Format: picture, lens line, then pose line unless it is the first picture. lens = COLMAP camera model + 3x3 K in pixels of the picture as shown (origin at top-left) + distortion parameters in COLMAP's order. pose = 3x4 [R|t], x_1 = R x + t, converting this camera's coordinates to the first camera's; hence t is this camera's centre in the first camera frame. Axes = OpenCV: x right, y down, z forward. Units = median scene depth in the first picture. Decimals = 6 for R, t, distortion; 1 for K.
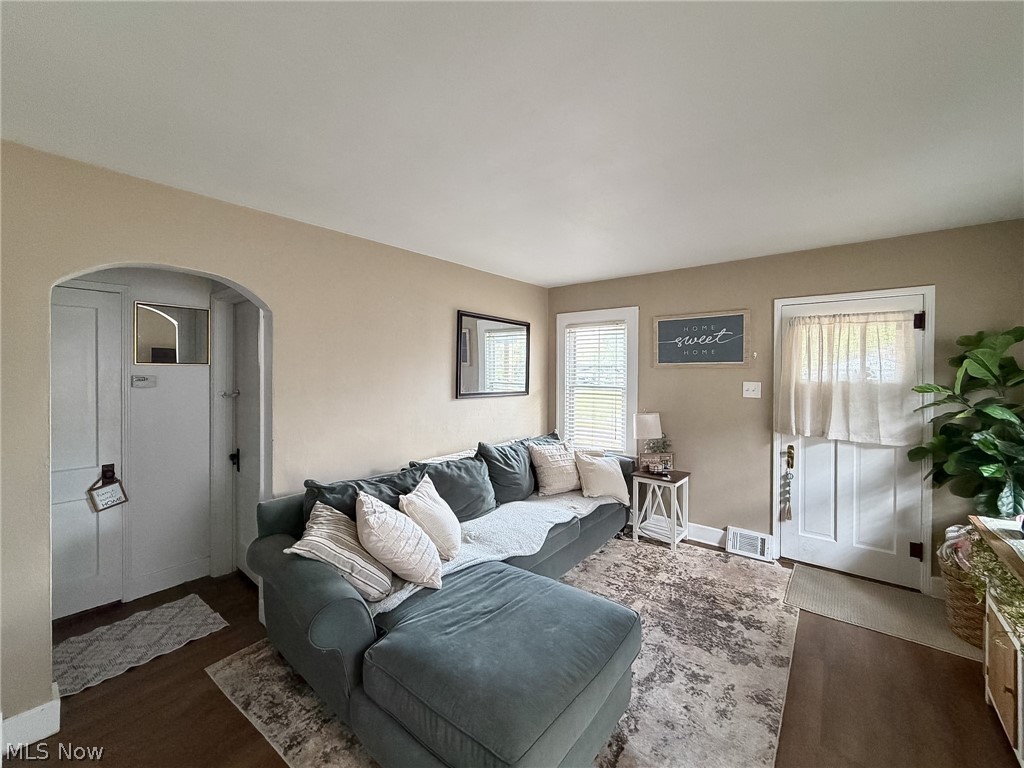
lens RADIAL K [[422.0, 0, 493.8], [0, 422.0, 380.1], [0, 0, 1]] dist [0.000033, -0.000095]
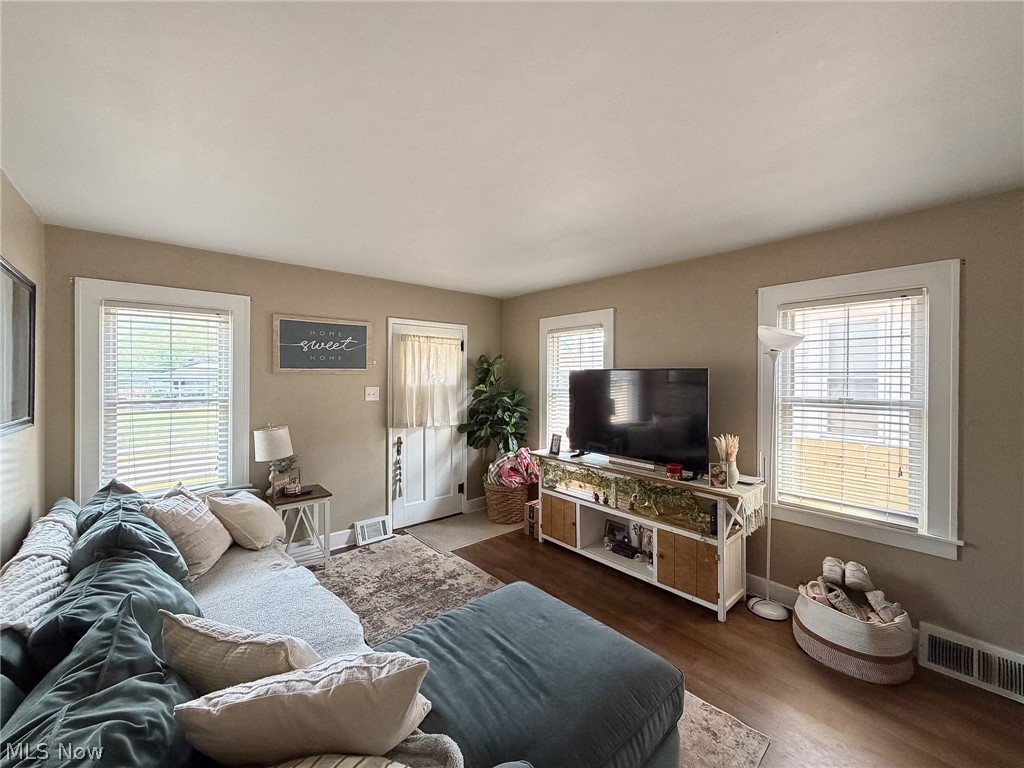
lens RADIAL K [[414.4, 0, 516.2], [0, 414.4, 385.4], [0, 0, 1]] dist [0.000236, -0.000076]
pose [[0.138446, -0.018003, 0.990206, -0.455572], [0.027797, 0.999512, 0.014286, -0.004323], [-0.989980, 0.025547, 0.138879, 0.484946]]
